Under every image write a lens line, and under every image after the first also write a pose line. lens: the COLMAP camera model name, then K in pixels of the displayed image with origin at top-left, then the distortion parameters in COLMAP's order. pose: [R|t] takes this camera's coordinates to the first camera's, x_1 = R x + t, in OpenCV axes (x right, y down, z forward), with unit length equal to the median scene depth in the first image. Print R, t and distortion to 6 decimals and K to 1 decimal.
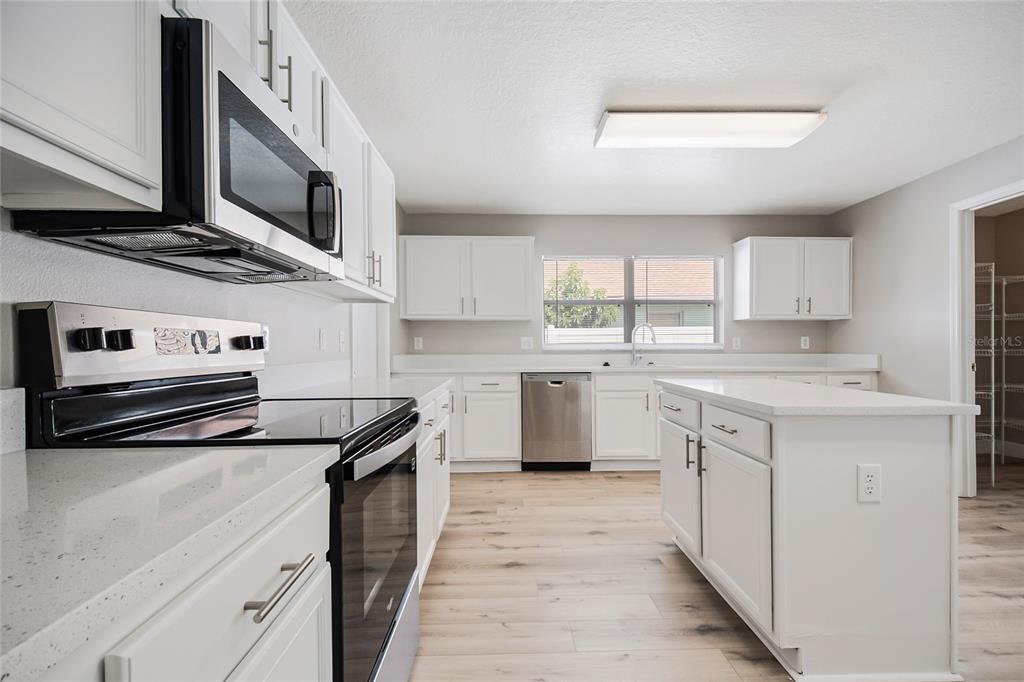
lens RADIAL K [[434.4, 0, 512.0], [0, 434.4, 341.0], [0, 0, 1]] dist [-0.000533, -0.000088]
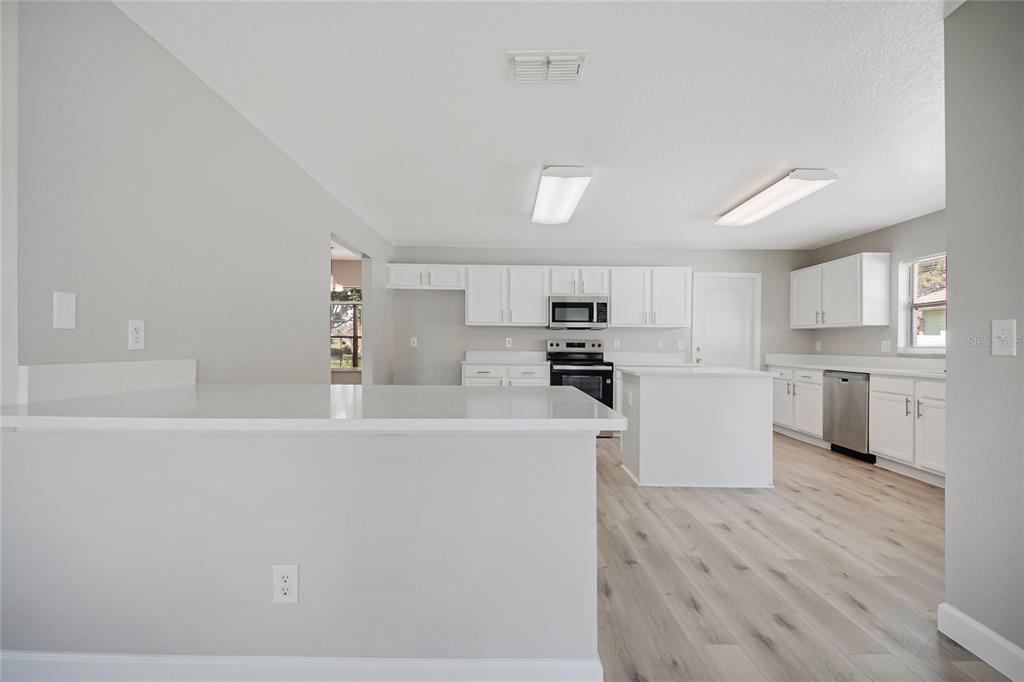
lens RADIAL K [[434.4, 0, 512.0], [0, 434.4, 341.0], [0, 0, 1]] dist [-0.000533, -0.000088]
pose [[-0.022490, 0.000716, -0.999747, 1.304925], [0.000272, 1.000000, 0.000710, -0.012660], [0.999747, -0.000256, -0.022490, 0.116290]]
